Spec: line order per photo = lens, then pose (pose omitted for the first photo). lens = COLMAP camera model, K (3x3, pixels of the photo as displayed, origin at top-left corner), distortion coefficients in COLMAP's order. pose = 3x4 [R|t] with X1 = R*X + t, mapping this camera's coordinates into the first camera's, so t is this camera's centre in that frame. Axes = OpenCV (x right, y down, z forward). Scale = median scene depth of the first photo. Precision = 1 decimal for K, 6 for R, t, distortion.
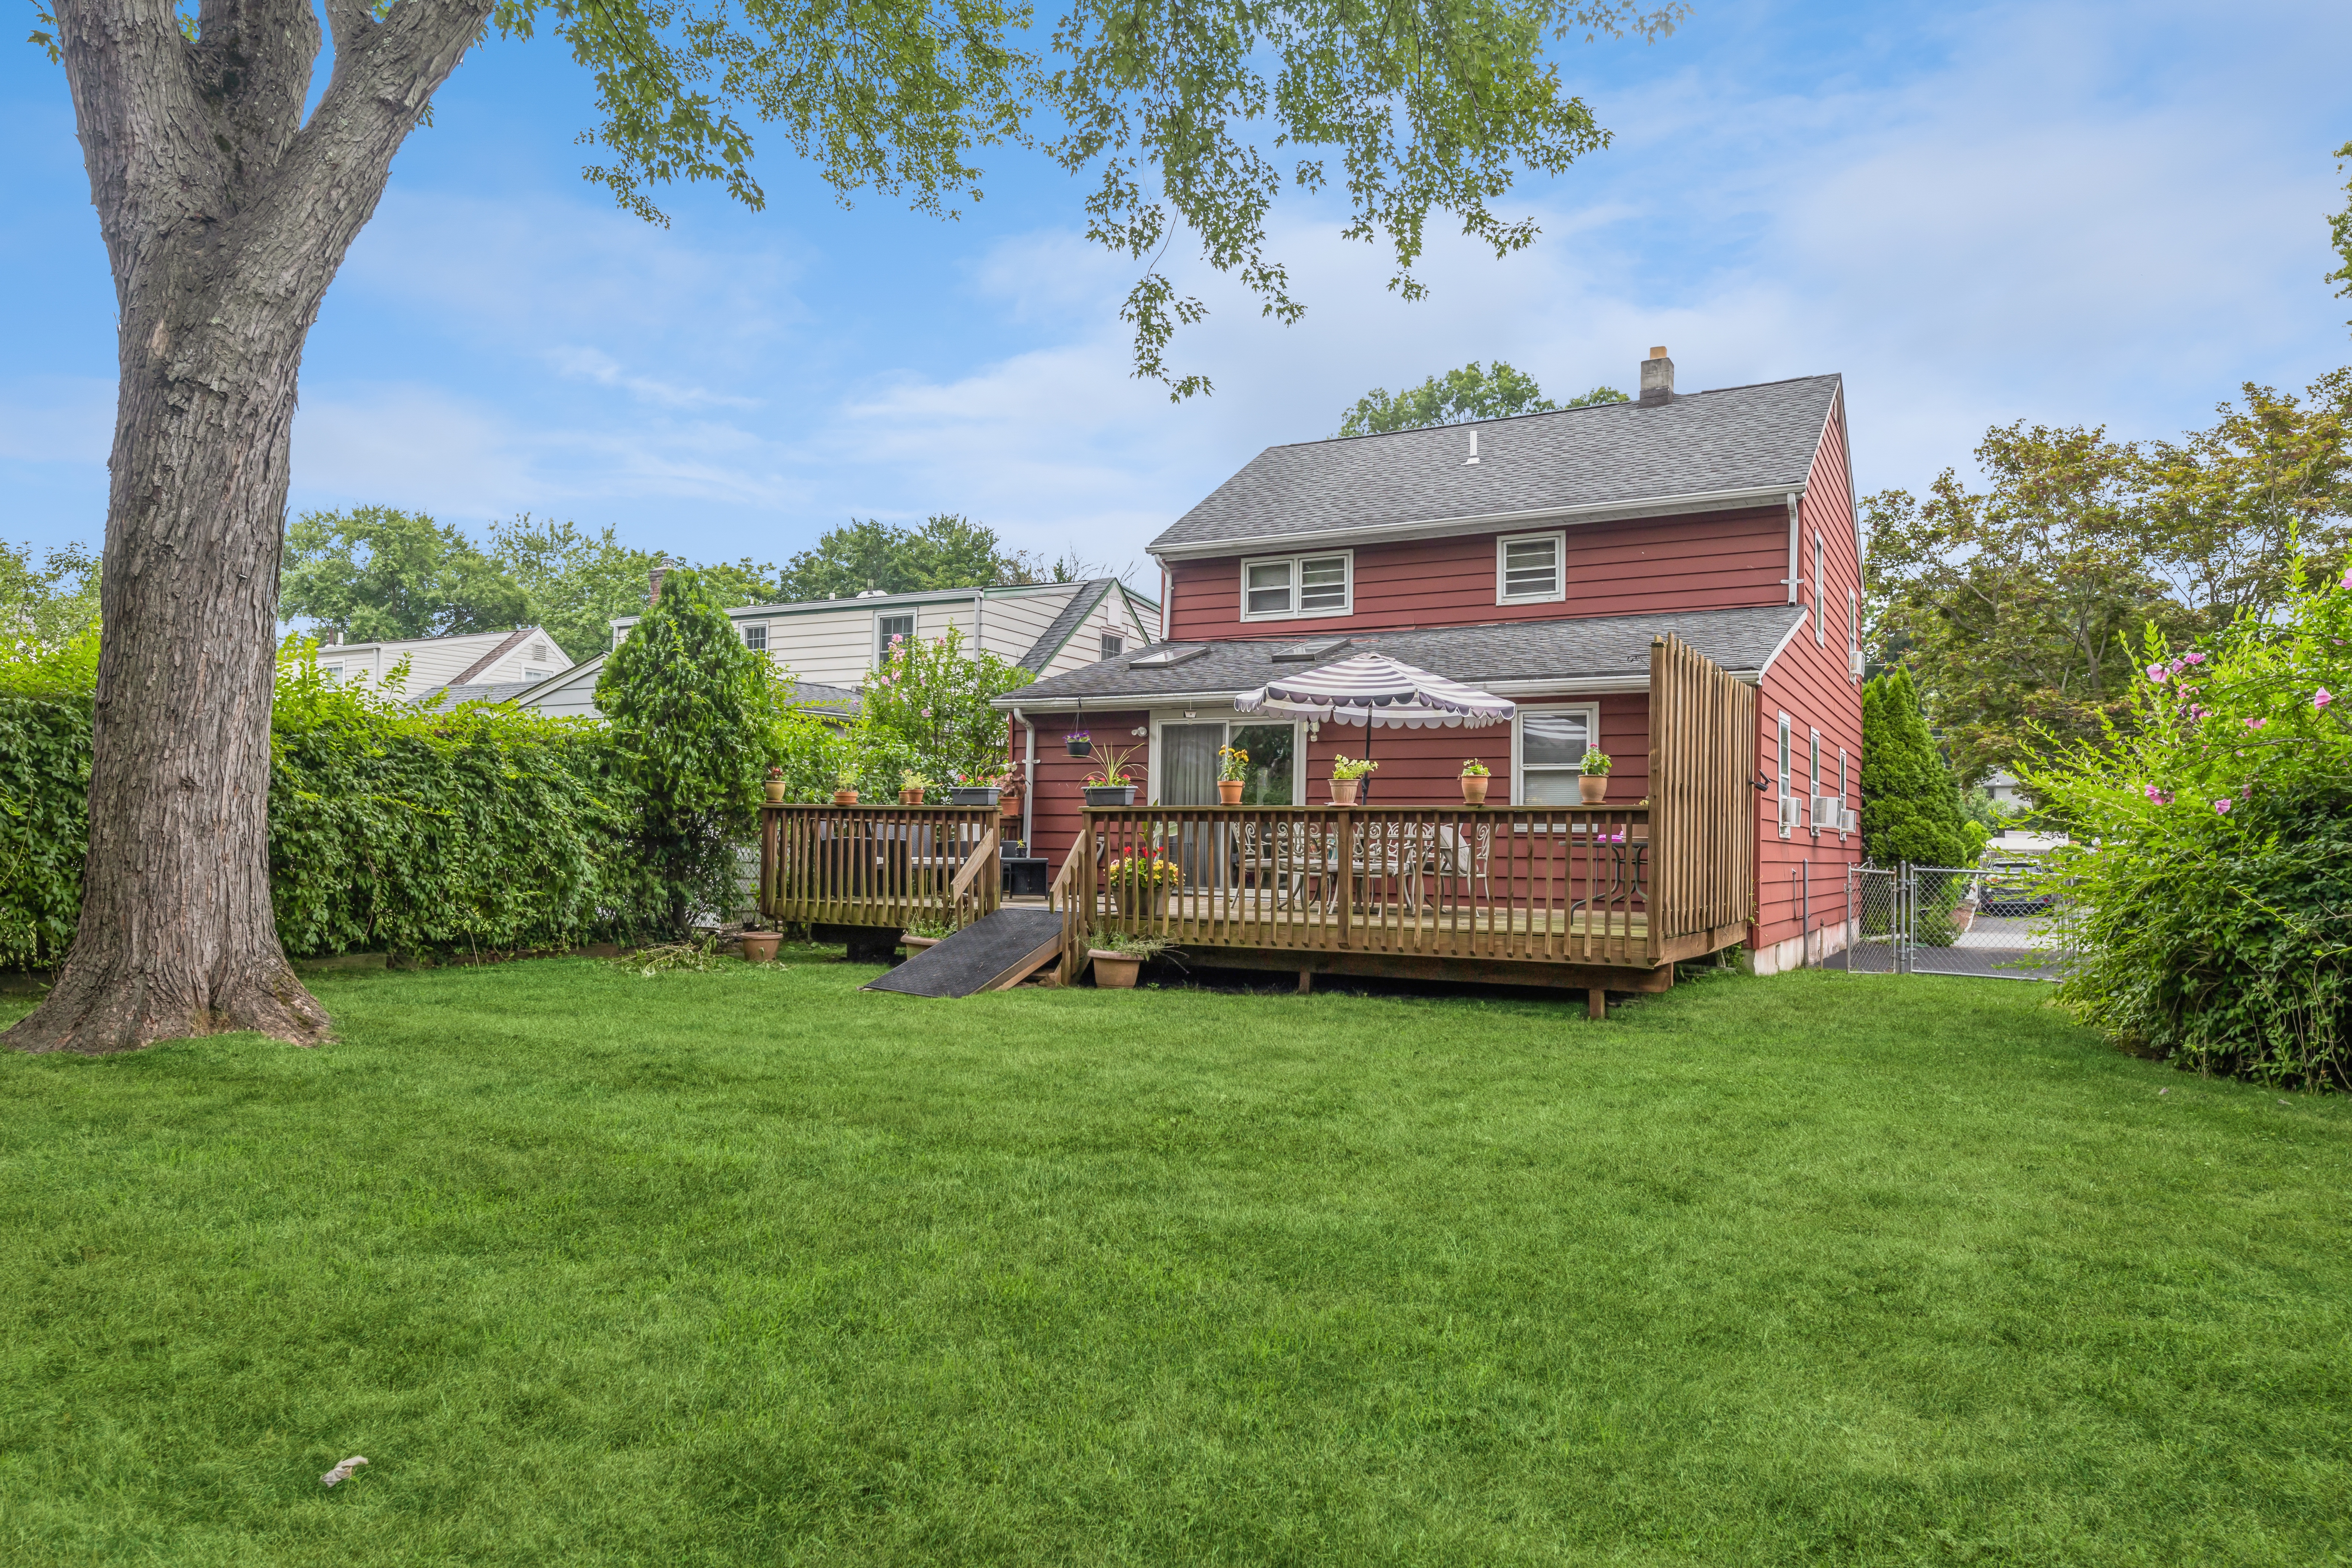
lens RADIAL K [[1466.6, 0, 1088.4], [0, 1466.6, 787.6], [0, 0, 1]] dist [0.000361, -0.000425]
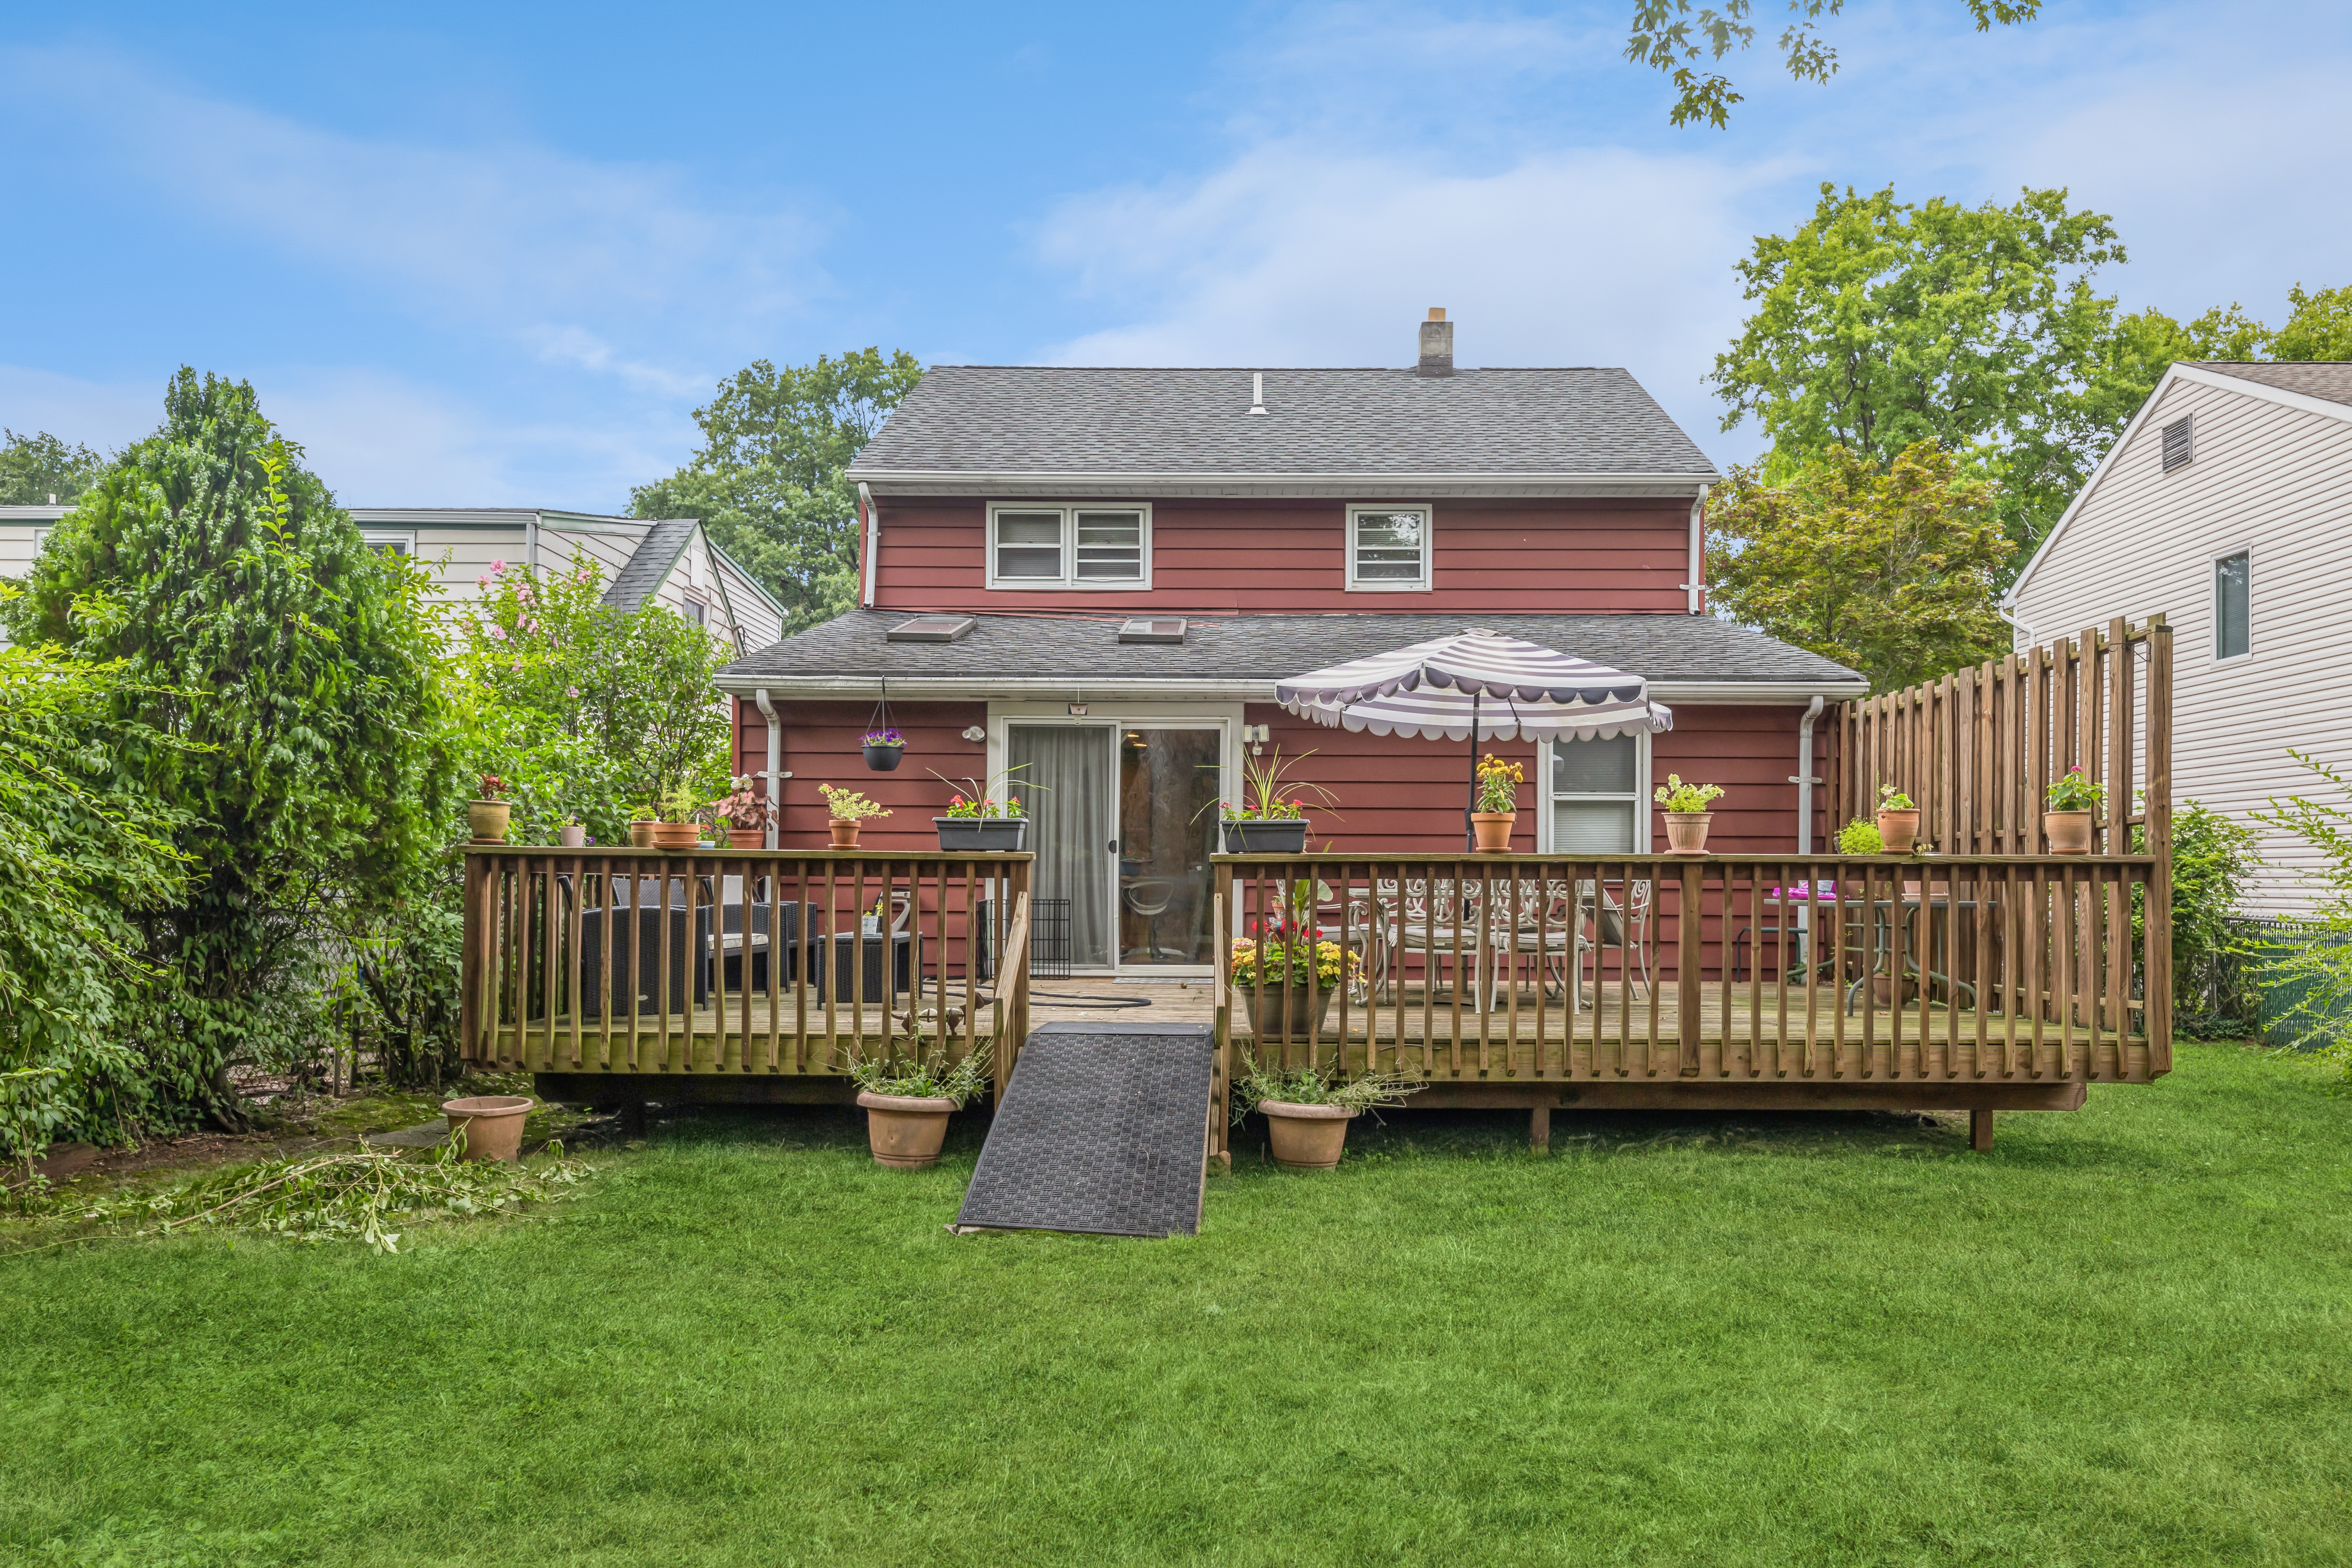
lens RADIAL K [[1531.6, 0, 1181.2], [0, 1531.6, 854.0], [0, 0, 1]] dist [0.004672, -0.000237]
pose [[0.865164, -0.003942, 0.501474, -0.232491], [-0.009343, 0.999669, 0.023977, -0.000902], [-0.501402, -0.025429, 0.864840, 0.350005]]
